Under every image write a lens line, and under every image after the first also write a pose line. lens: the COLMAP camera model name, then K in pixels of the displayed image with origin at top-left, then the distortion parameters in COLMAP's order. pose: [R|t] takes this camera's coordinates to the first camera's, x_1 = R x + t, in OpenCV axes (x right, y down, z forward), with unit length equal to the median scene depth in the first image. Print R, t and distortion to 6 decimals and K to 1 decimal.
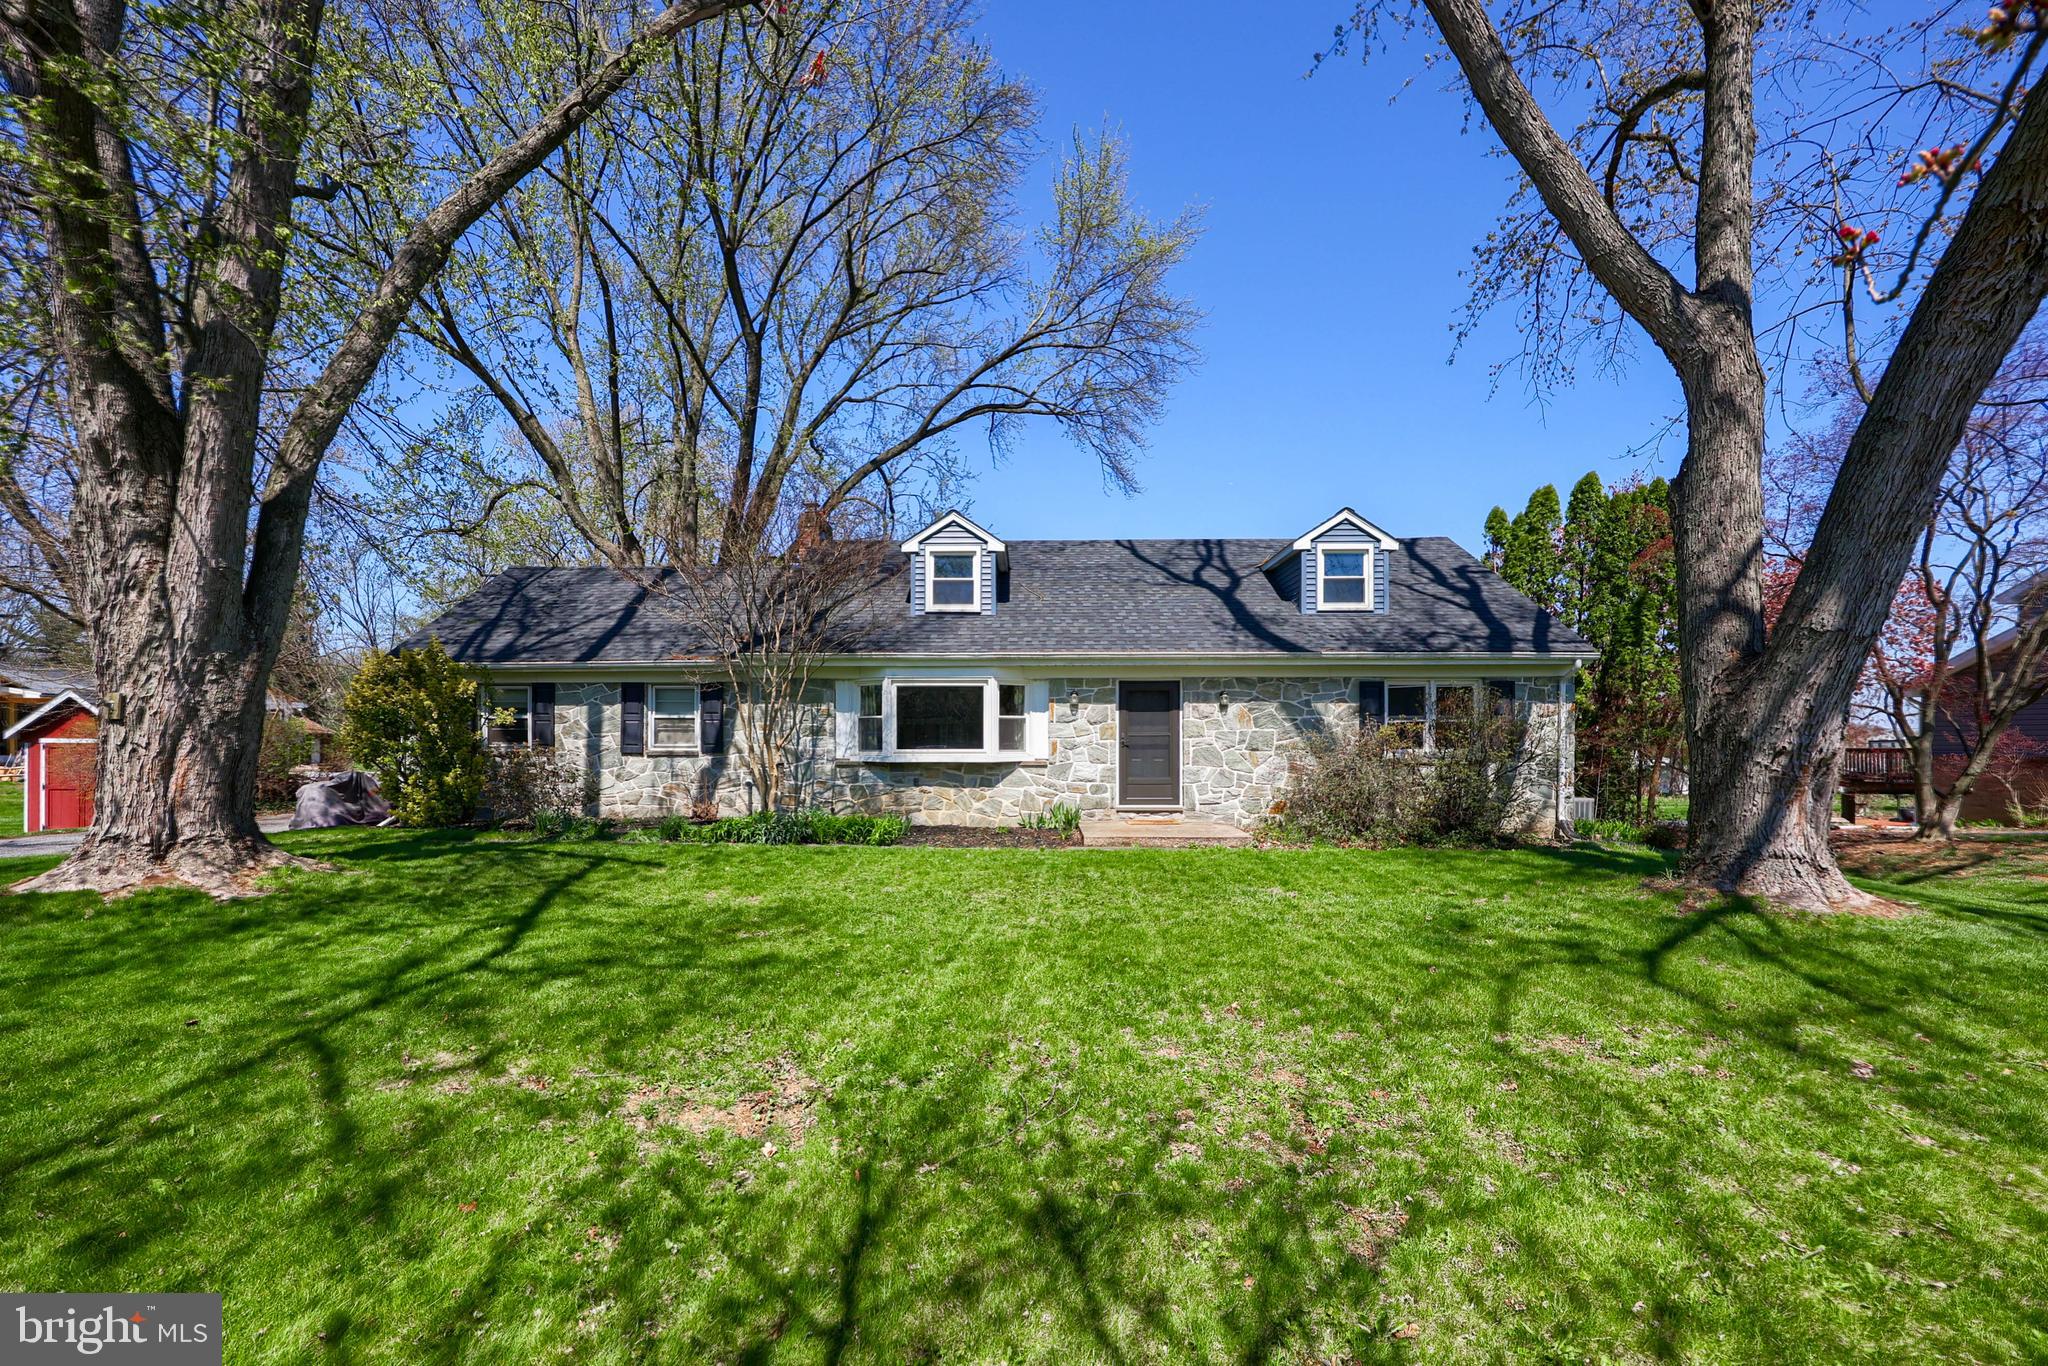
lens RADIAL K [[864.5, 0, 1023.6], [0, 864.5, 737.0], [0, 0, 1]] dist [0.009291, 0.000086]
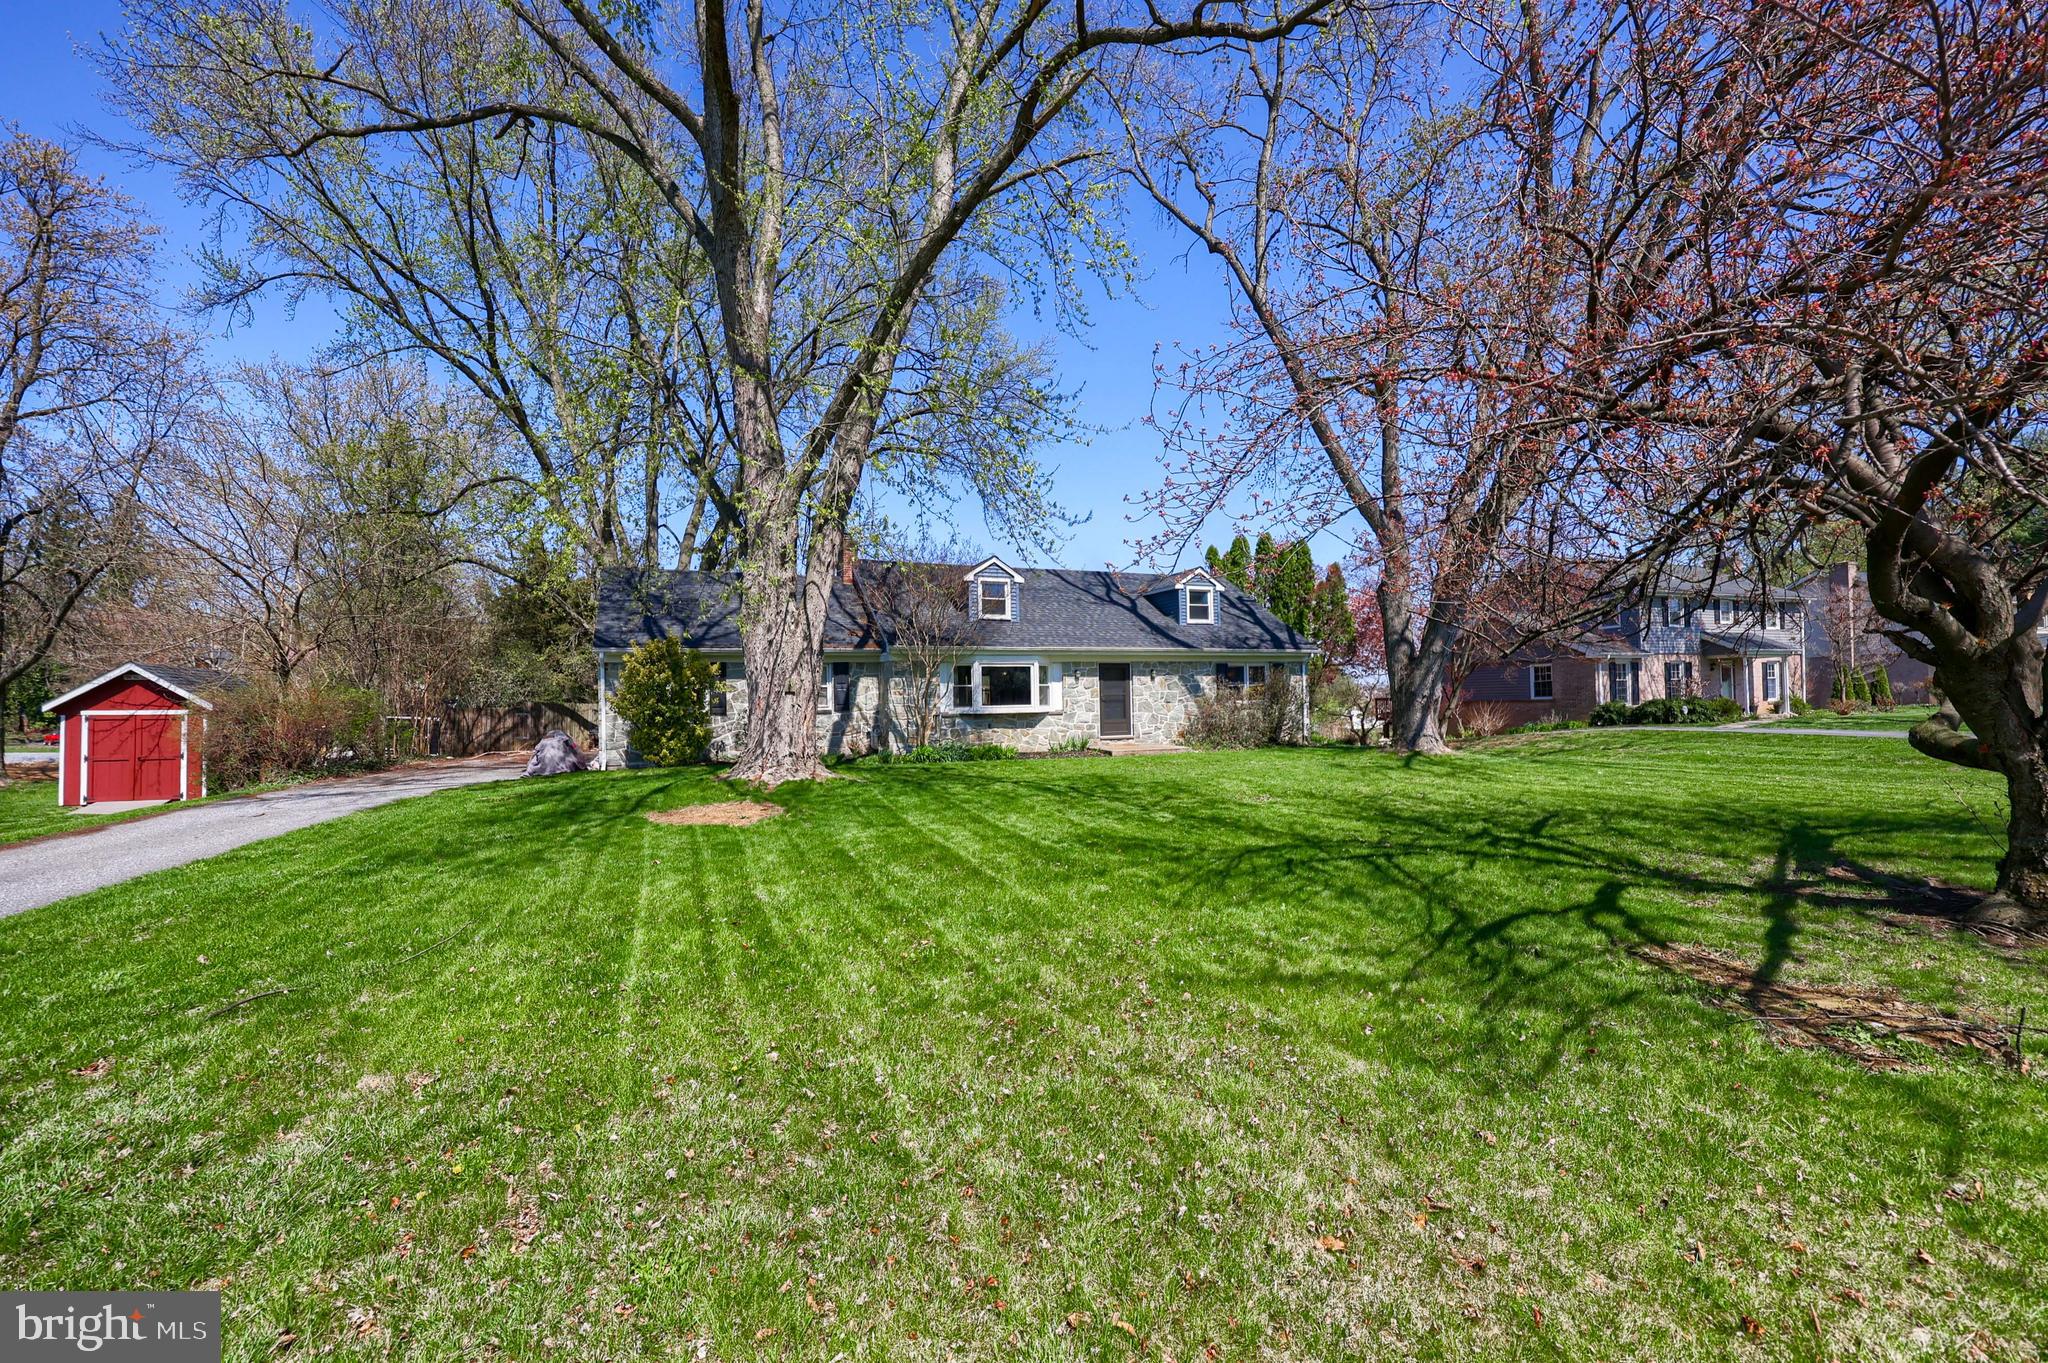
lens RADIAL K [[852.1, 0, 1036.2], [0, 852.1, 672.5], [0, 0, 1]] dist [-0.001396, -0.000193]
pose [[0.915285, -0.002383, 0.402799, -0.683827], [0.015594, 0.999442, -0.029523, 0.001127], [-0.402504, 0.033303, 0.914812, -0.492124]]
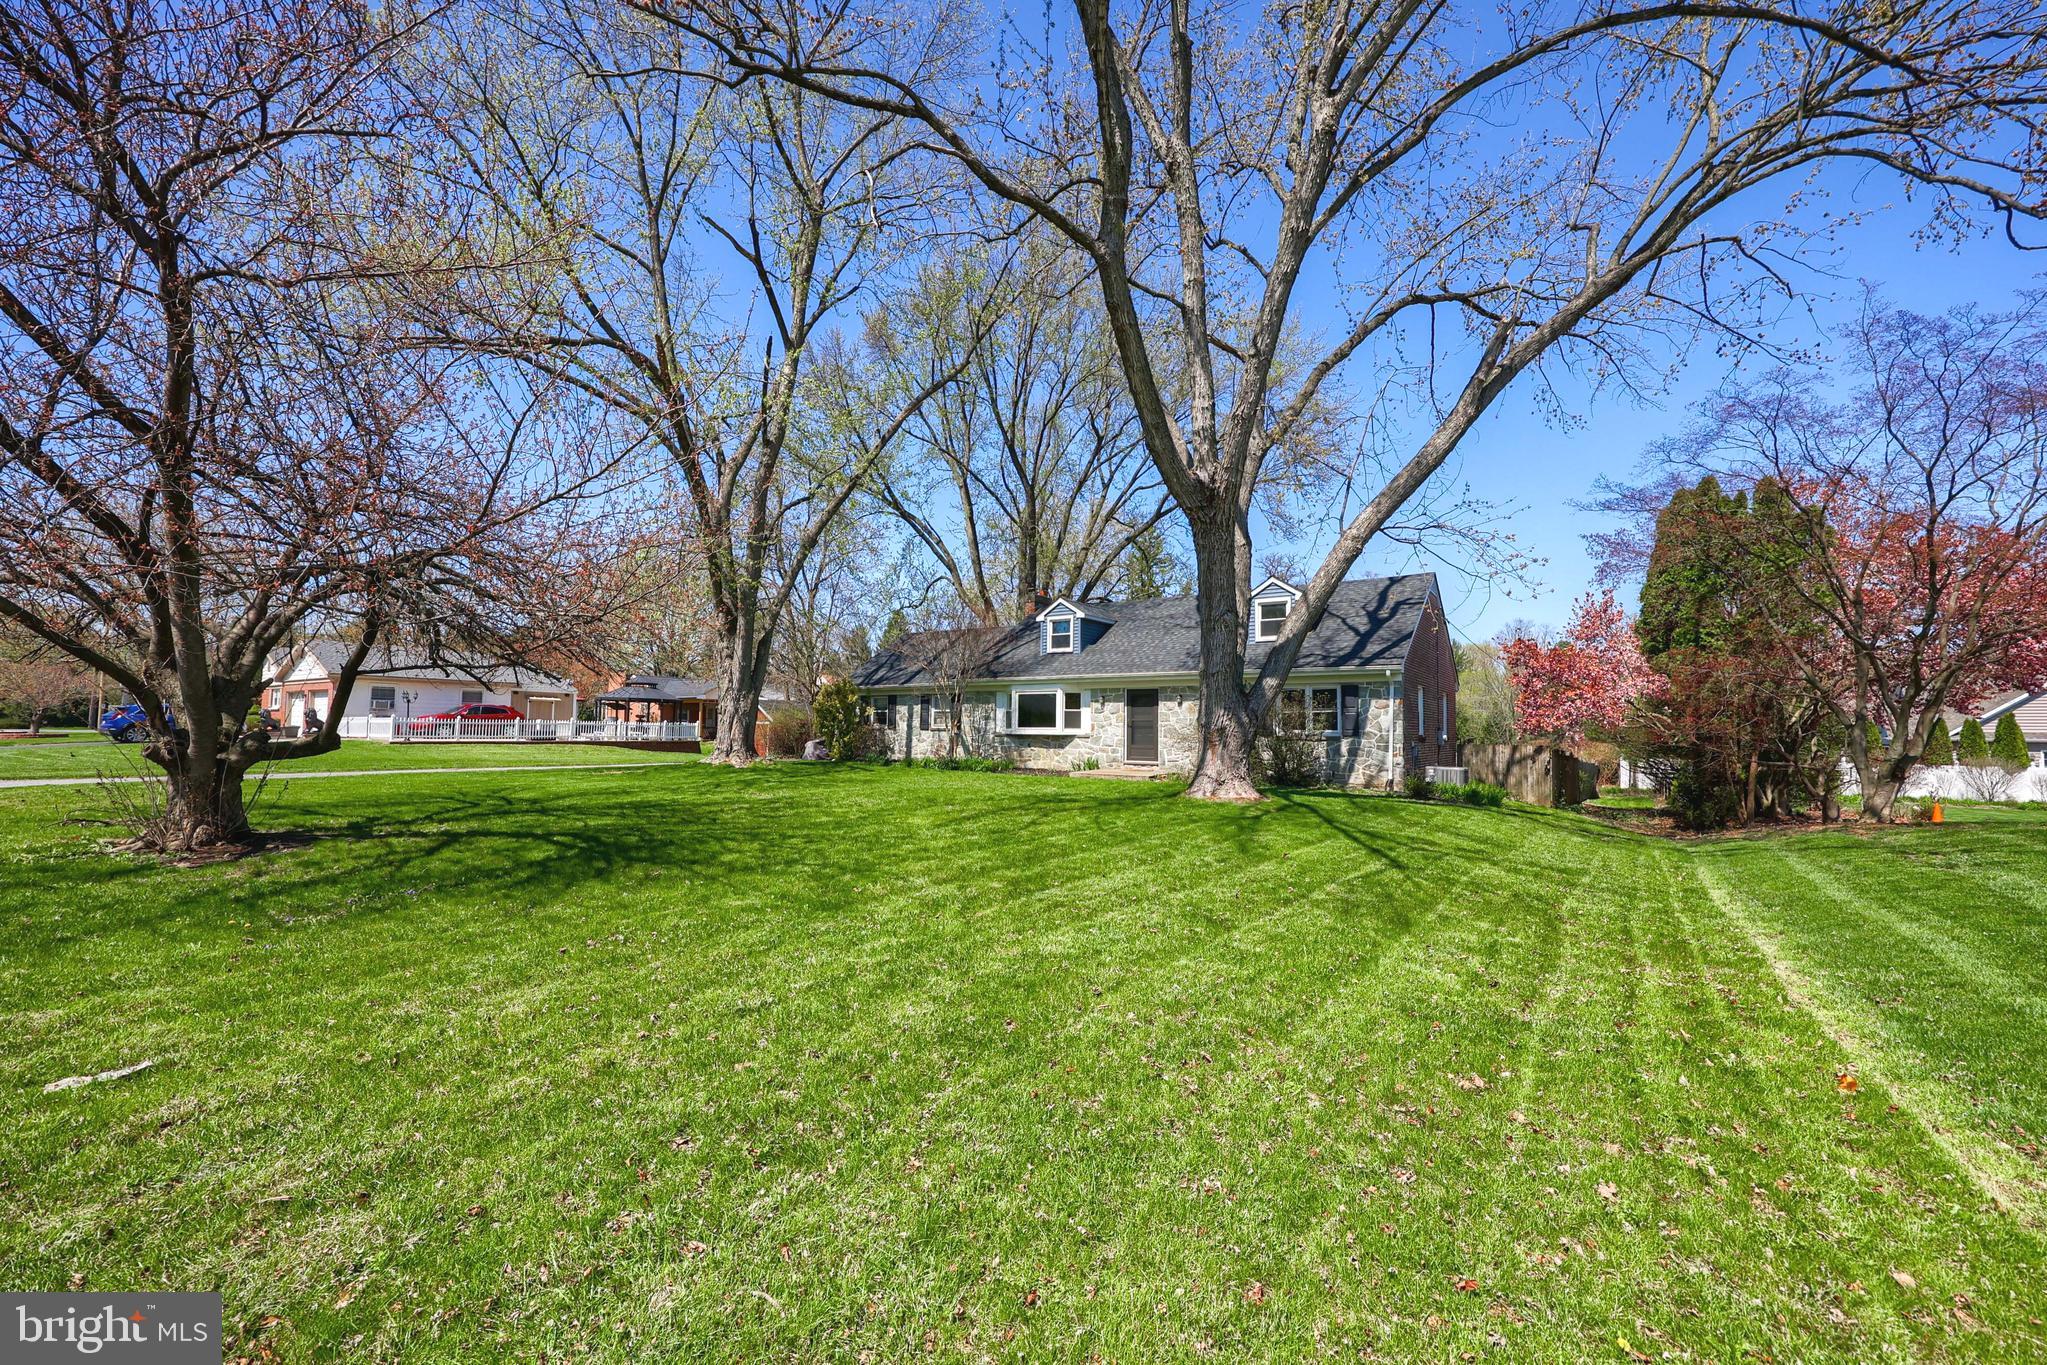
lens RADIAL K [[851.6, 0, 1035.7], [0, 851.6, 673.5], [0, 0, 1]] dist [-0.001396, -0.000193]
pose [[0.837241, -0.028391, -0.546096, 0.904602], [-0.007531, 0.997958, -0.063429, 0.014341], [0.546782, 0.057218, 0.835318, -0.550541]]
